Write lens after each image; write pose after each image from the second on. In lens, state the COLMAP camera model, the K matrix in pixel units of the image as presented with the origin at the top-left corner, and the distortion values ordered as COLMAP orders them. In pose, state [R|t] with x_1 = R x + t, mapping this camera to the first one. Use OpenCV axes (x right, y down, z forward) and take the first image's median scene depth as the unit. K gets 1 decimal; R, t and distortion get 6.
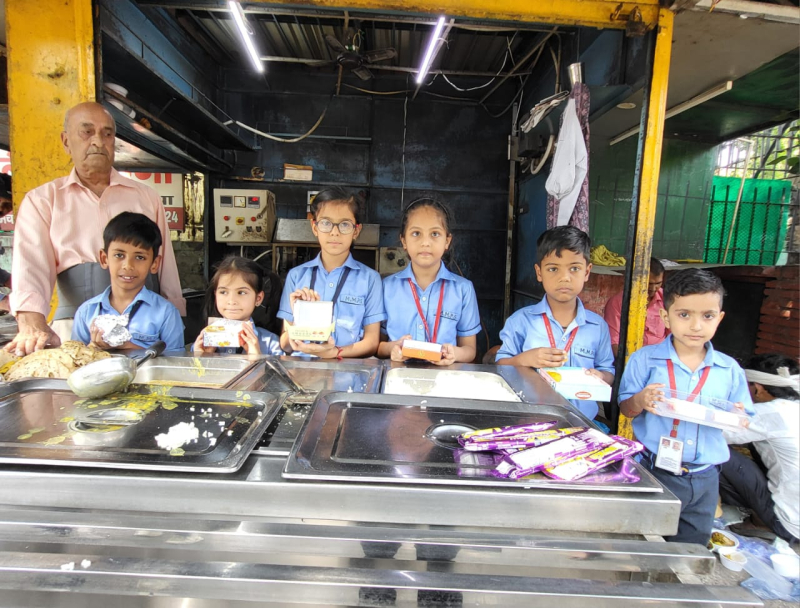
lens RADIAL K [[426.0, 0, 400.0], [0, 426.0, 304.0], [0, 0, 1]] dist [-0.002736, -0.001145]
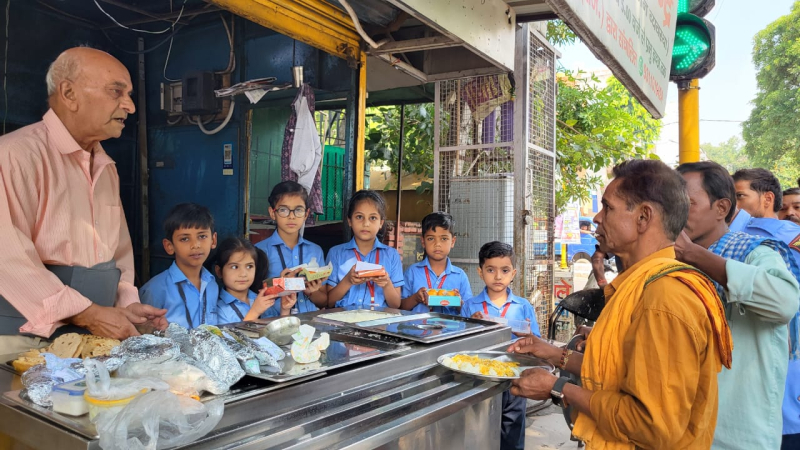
lens RADIAL K [[626.5, 0, 400.0], [0, 626.5, 225.0], [0, 0, 1]] dist [0.026370, 0.000728]
pose [[0.571606, -0.028821, 0.820022, -0.642739], [0.088325, 0.995737, -0.026570, -0.023848], [-0.815761, 0.087616, 0.571715, -0.162436]]
